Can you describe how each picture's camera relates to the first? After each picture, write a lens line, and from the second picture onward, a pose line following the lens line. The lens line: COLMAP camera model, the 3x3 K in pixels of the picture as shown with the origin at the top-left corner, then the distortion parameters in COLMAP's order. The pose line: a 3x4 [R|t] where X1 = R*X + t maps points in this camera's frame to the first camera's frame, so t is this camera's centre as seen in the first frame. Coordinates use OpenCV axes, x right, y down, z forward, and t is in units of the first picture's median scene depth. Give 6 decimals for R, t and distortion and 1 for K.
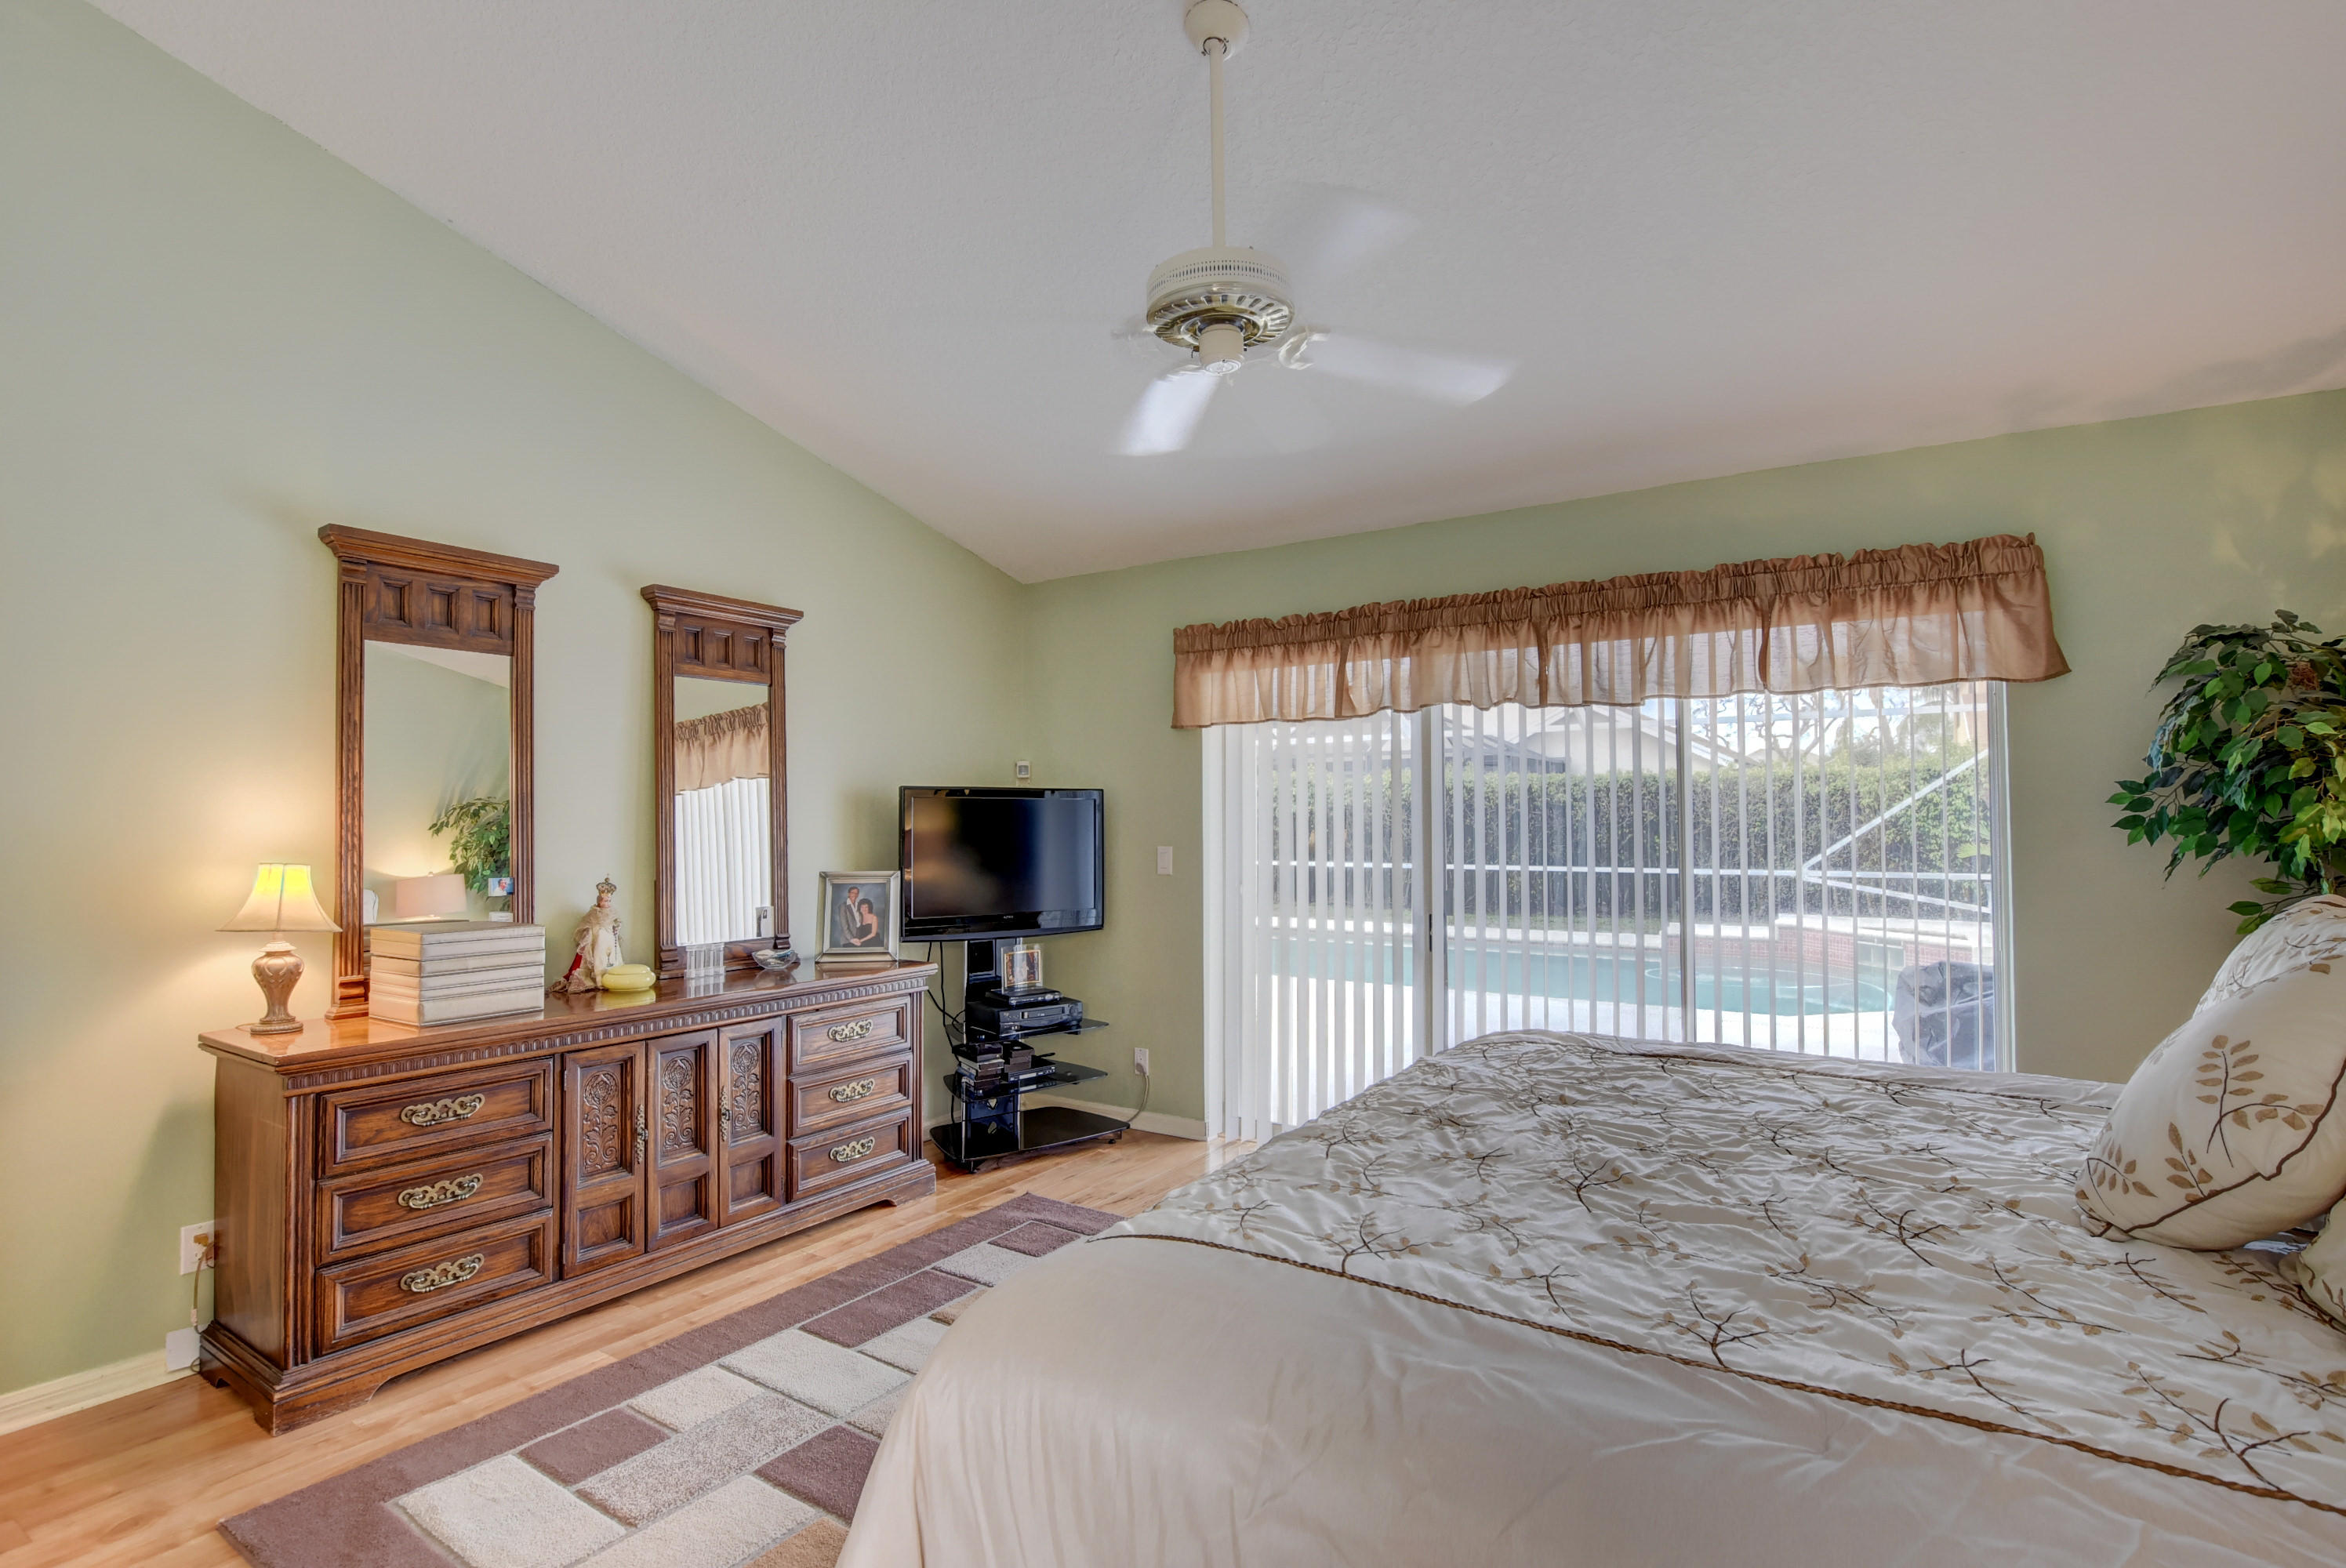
lens RADIAL K [[1110.2, 0, 1173.0], [0, 1110.2, 784.0], [0, 0, 1]] dist [-0.035027, 0.000206]
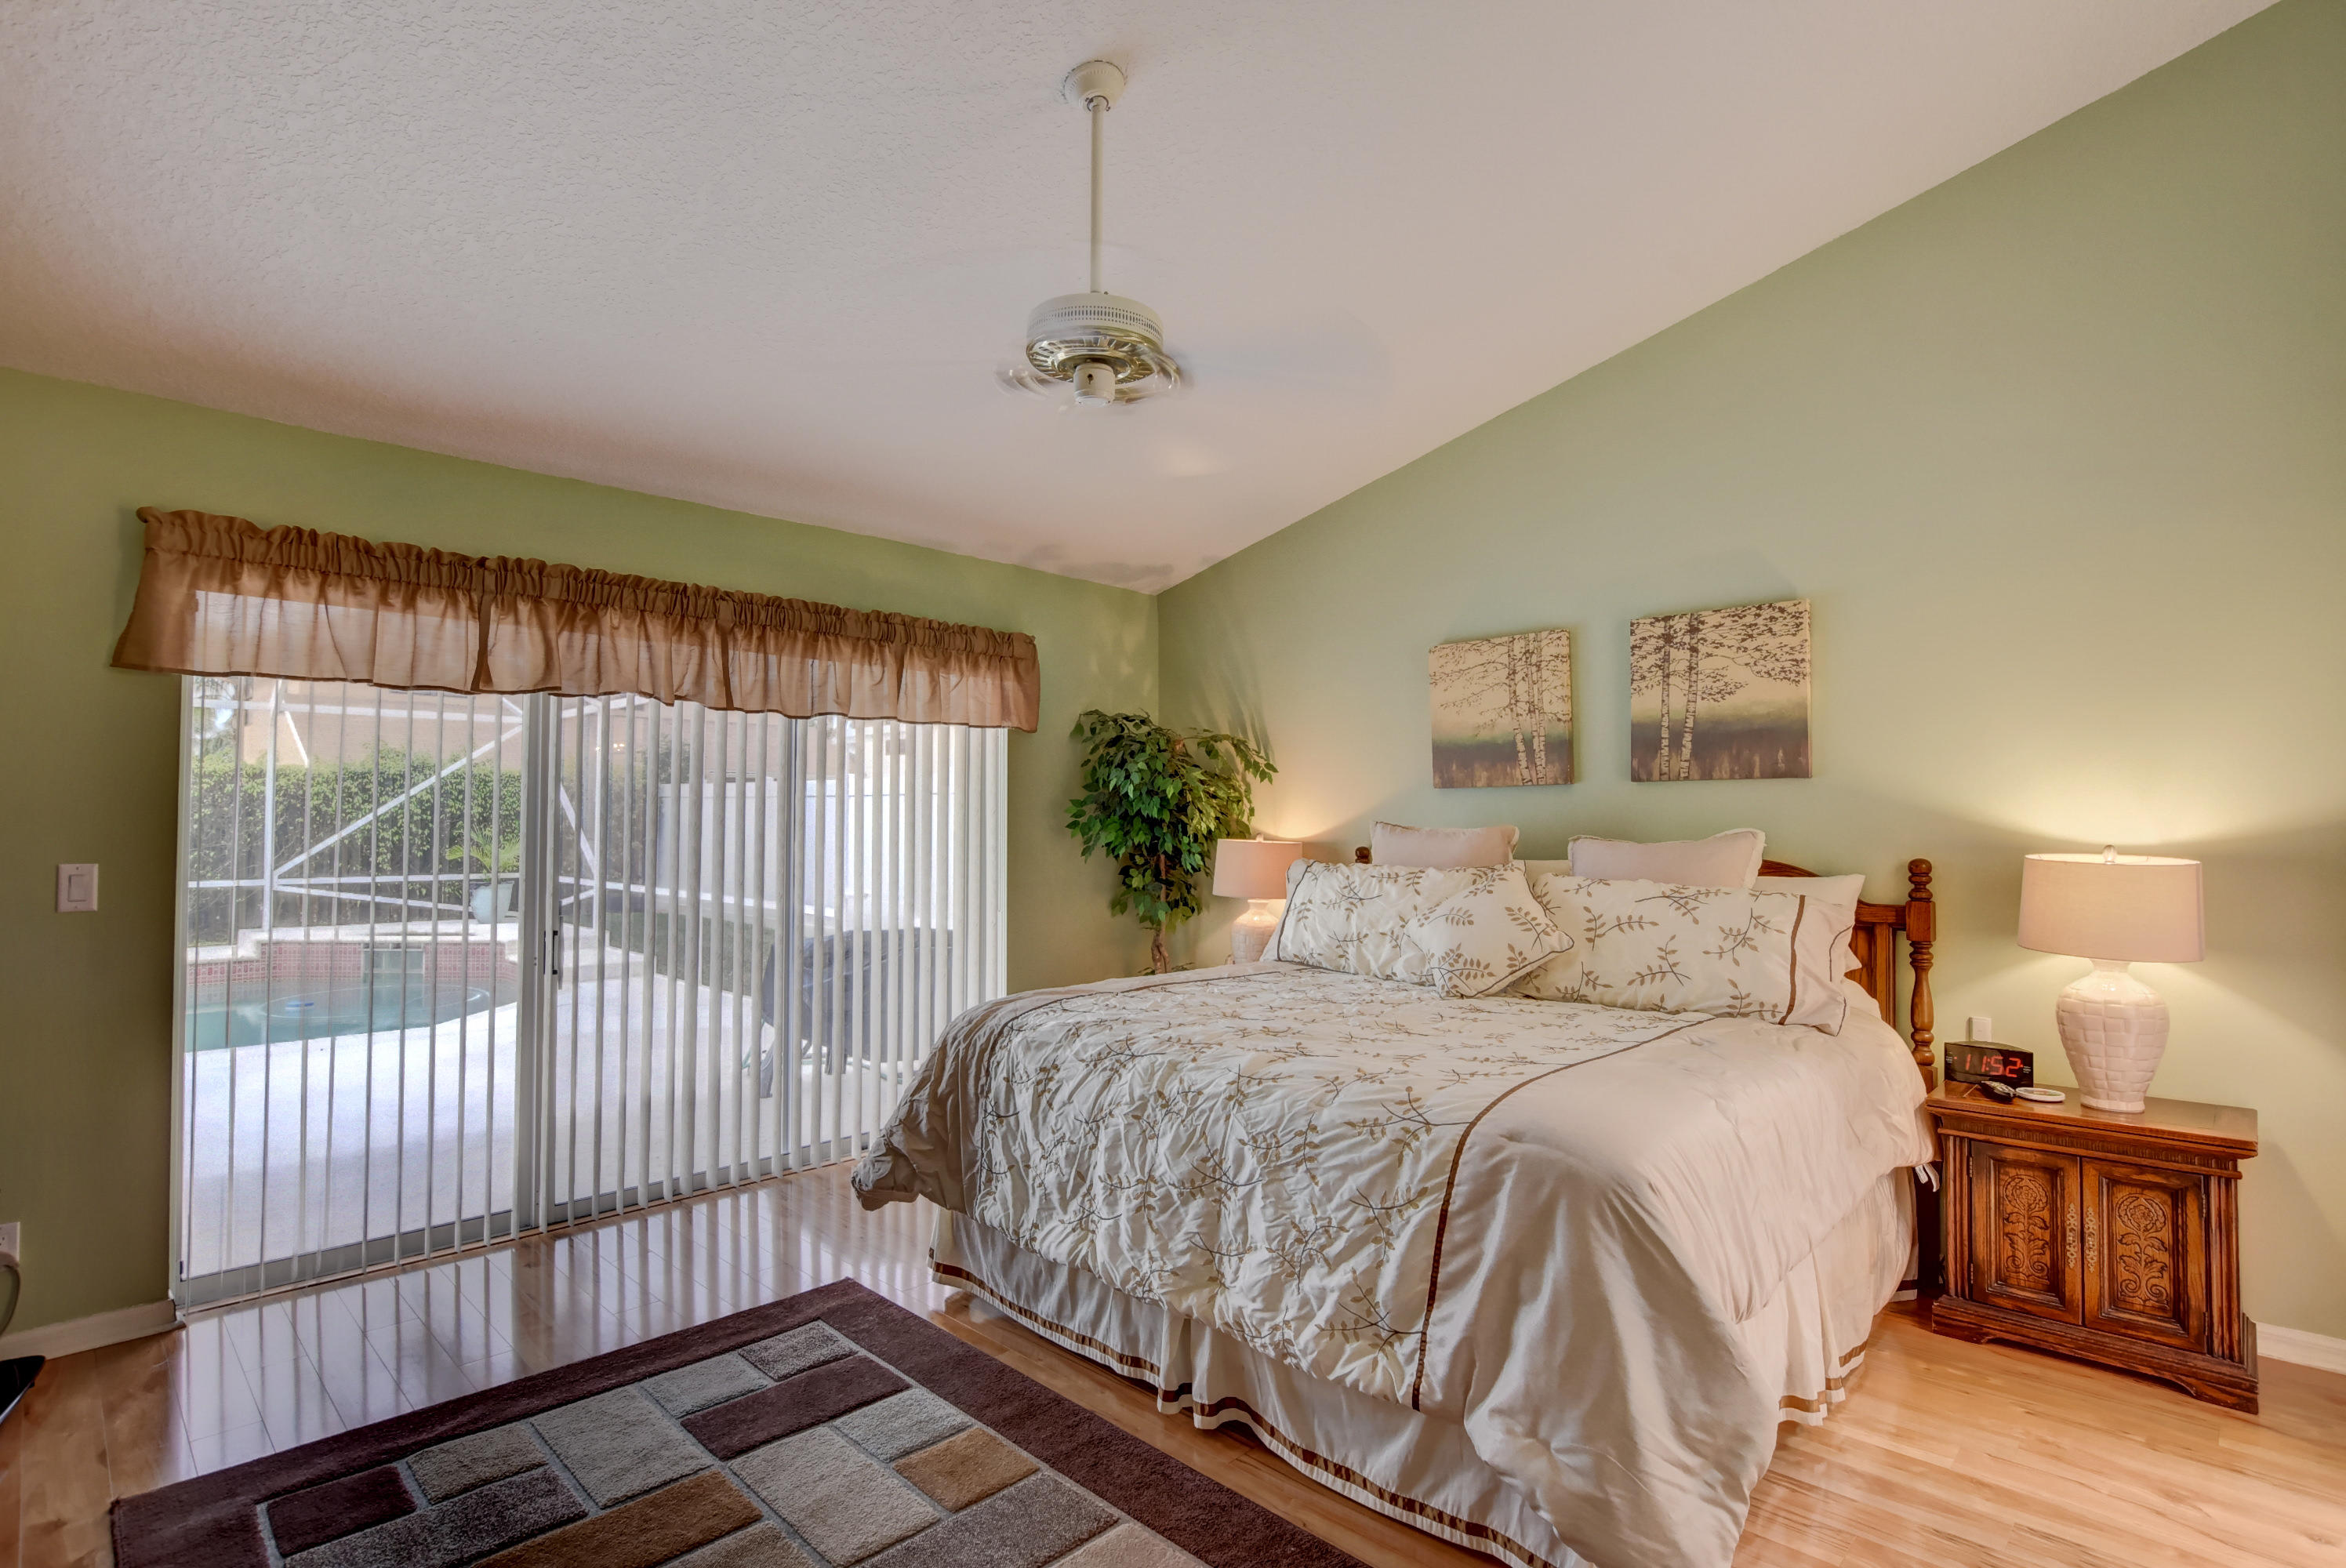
lens RADIAL K [[1145.7, 0, 1131.8], [0, 1145.7, 783.5], [0, 0, 1]] dist [0.001312, 0.000911]
pose [[0.224028, 0.034568, 0.973969, -0.500265], [-0.034176, 0.999035, -0.027597, 0.011479], [-0.973983, -0.027104, 0.224993, 0.333890]]
